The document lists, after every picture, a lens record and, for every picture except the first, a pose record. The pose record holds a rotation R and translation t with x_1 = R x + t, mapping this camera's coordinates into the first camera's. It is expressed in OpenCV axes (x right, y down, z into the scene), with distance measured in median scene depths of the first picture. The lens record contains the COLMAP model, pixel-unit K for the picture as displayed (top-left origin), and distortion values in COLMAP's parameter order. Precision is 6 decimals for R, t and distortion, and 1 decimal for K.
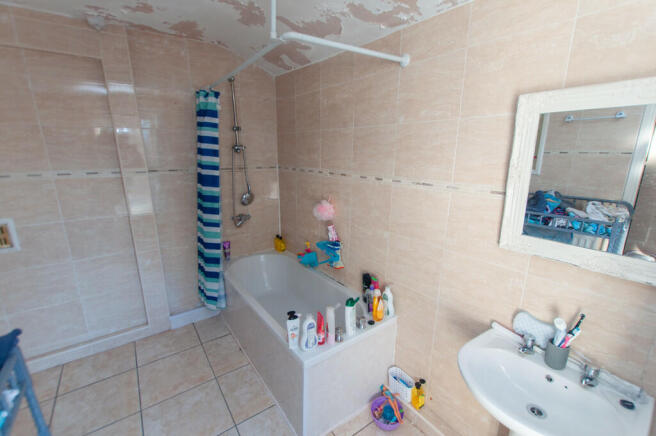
lens RADIAL K [[286.6, 0, 327.7], [0, 286.6, 217.7], [0, 0, 1]] dist [0.009591, -0.000240]
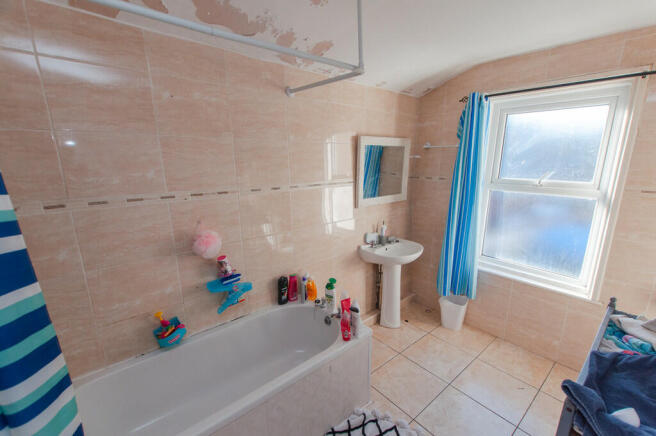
lens RADIAL K [[286.6, 0, 327.7], [0, 286.6, 220.0], [0, 0, 1]] dist [0.009591, -0.000240]
pose [[-0.073707, -0.212547, 0.974367, -0.928030], [0.239290, 0.944714, 0.224180, -0.218269], [-0.968146, 0.249680, -0.018772, 0.851953]]
